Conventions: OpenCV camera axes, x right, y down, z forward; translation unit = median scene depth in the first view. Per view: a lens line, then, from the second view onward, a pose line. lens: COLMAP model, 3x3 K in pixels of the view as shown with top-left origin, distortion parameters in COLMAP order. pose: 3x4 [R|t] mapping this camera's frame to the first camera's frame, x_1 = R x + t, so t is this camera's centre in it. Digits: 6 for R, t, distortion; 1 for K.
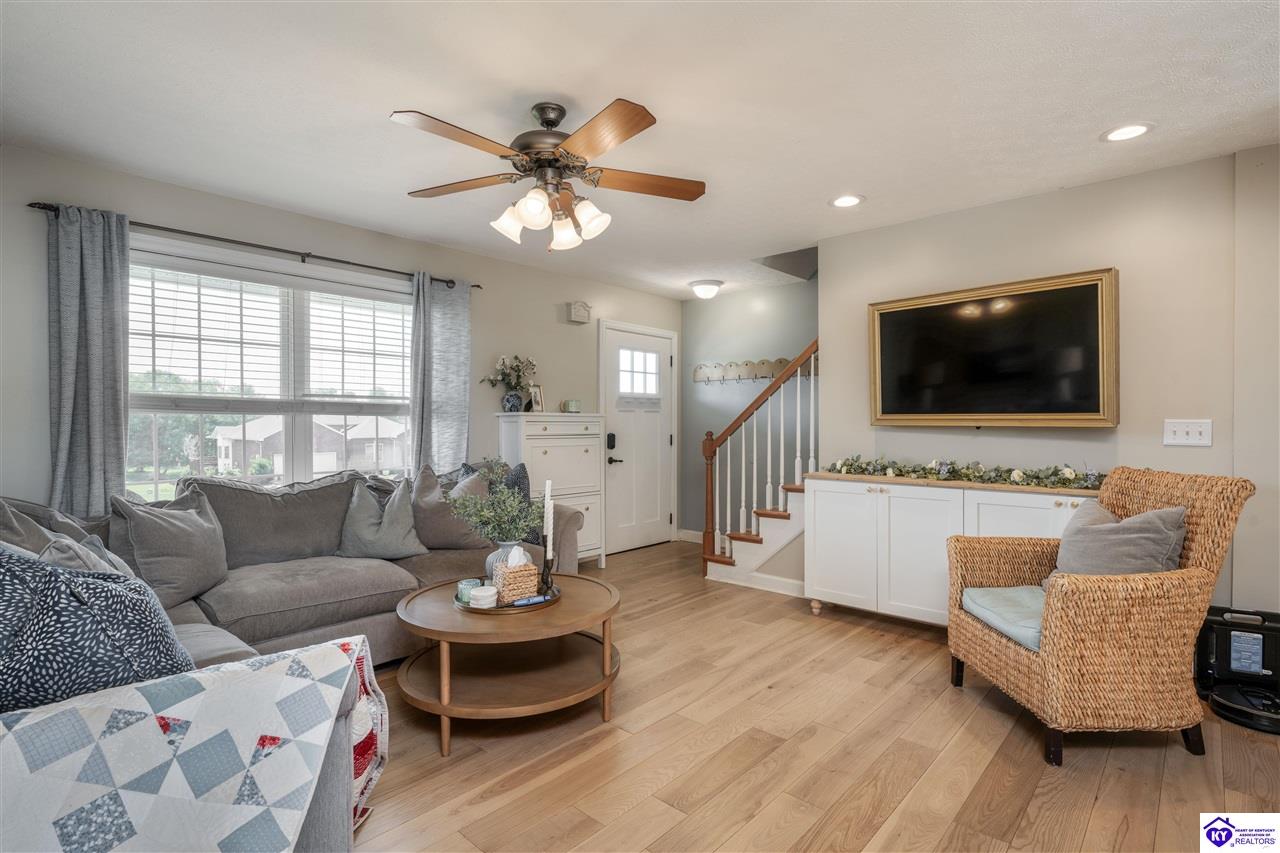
lens RADIAL K [[655.0, 0, 642.8], [0, 655.0, 428.9], [0, 0, 1]] dist [-0.013466, 0.003368]
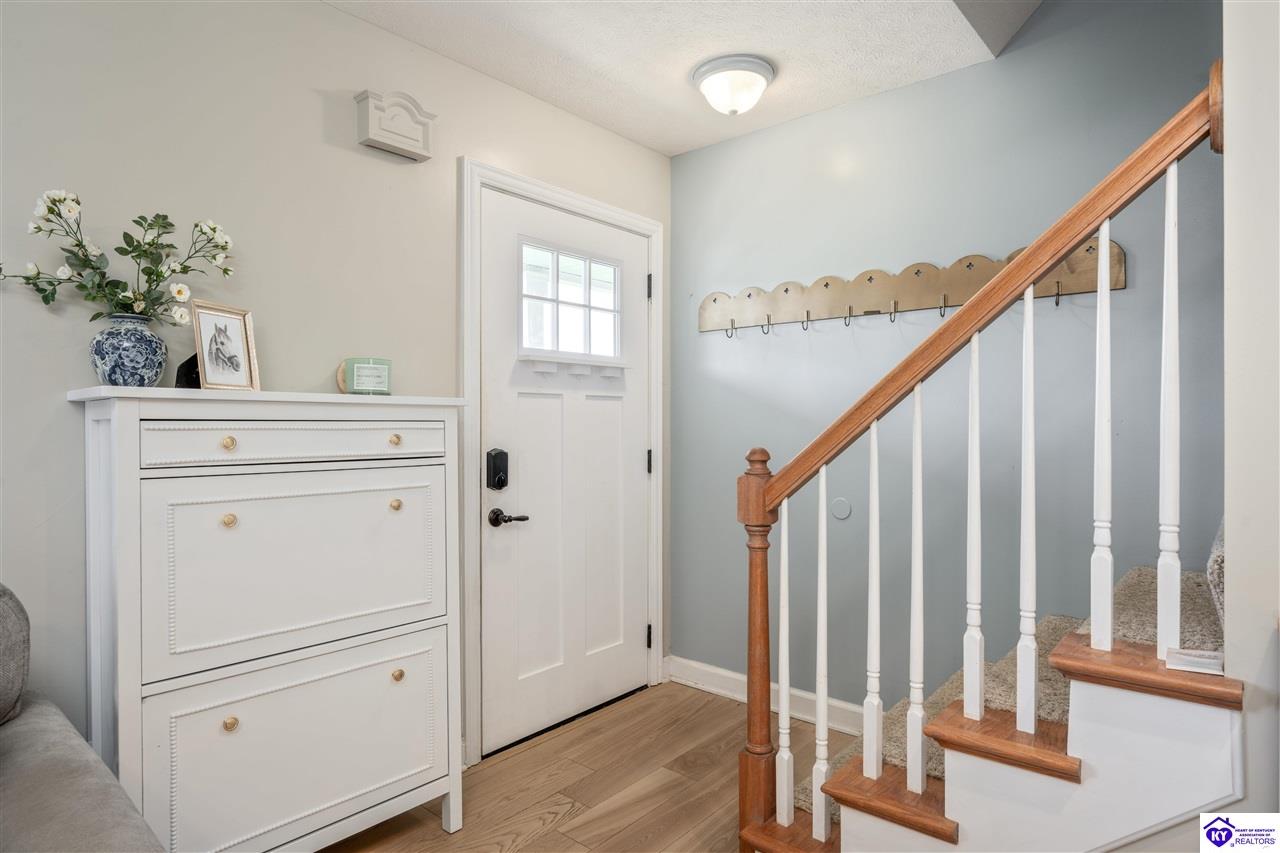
lens RADIAL K [[715.4, 0, 639.6], [0, 715.4, 427.4], [0, 0, 1]] dist [-0.024524, 0.000710]
pose [[0.999847, -0.000344, 0.017472, 0.033570], [0.000403, 0.999994, -0.003389, -0.005837], [-0.017471, 0.003396, 0.999842, 0.611378]]
